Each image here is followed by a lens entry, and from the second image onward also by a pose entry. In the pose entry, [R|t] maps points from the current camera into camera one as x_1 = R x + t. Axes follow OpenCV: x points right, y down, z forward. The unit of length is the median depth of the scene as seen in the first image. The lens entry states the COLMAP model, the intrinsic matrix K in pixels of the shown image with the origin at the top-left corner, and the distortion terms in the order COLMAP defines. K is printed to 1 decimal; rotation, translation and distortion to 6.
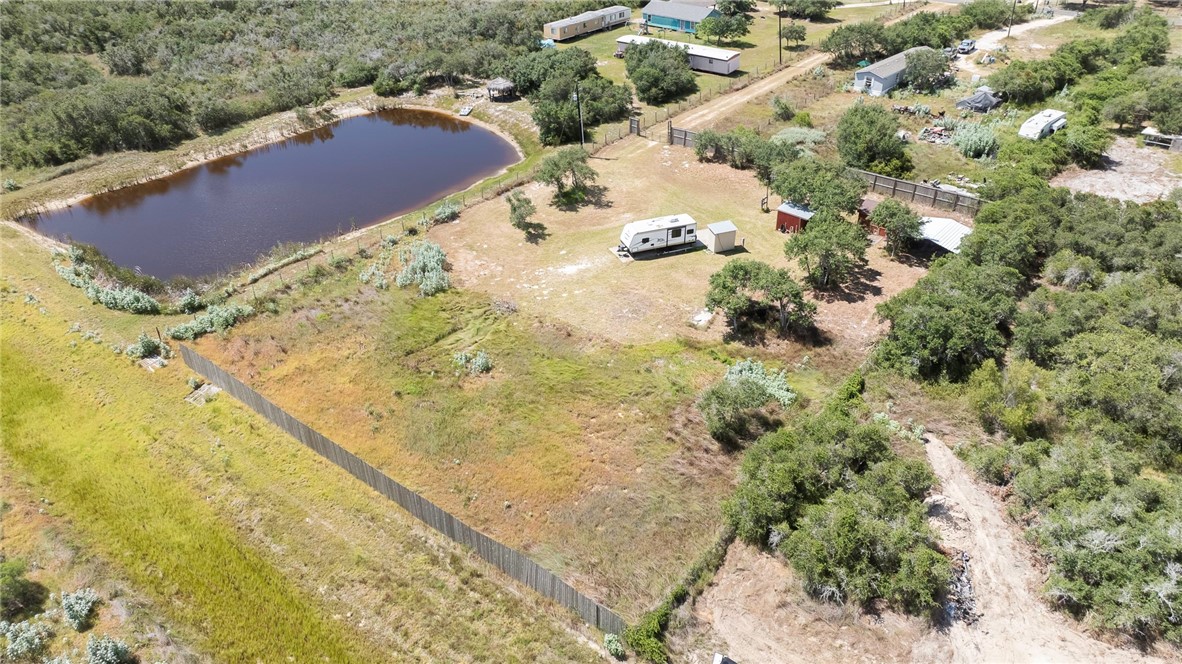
lens RADIAL K [[849.6, 0, 591.0], [0, 849.6, 332.0], [0, 0, 1]] dist [-0.023121, 0.000650]
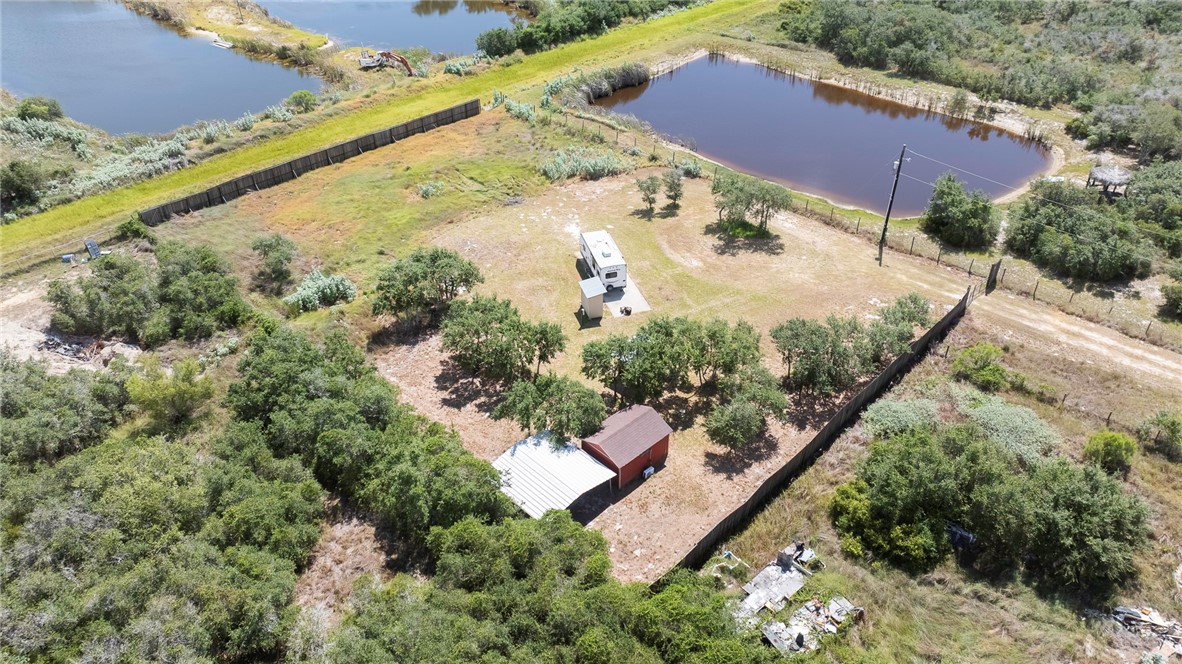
lens RADIAL K [[849.6, 0, 591.0], [0, 849.6, 332.0], [0, 0, 1]] dist [-0.023121, 0.000650]
pose [[-0.121777, 0.568310, -0.813753, 0.704635], [-0.506728, 0.669365, 0.543303, -0.448129], [0.853462, 0.478513, 0.206465, 0.689654]]
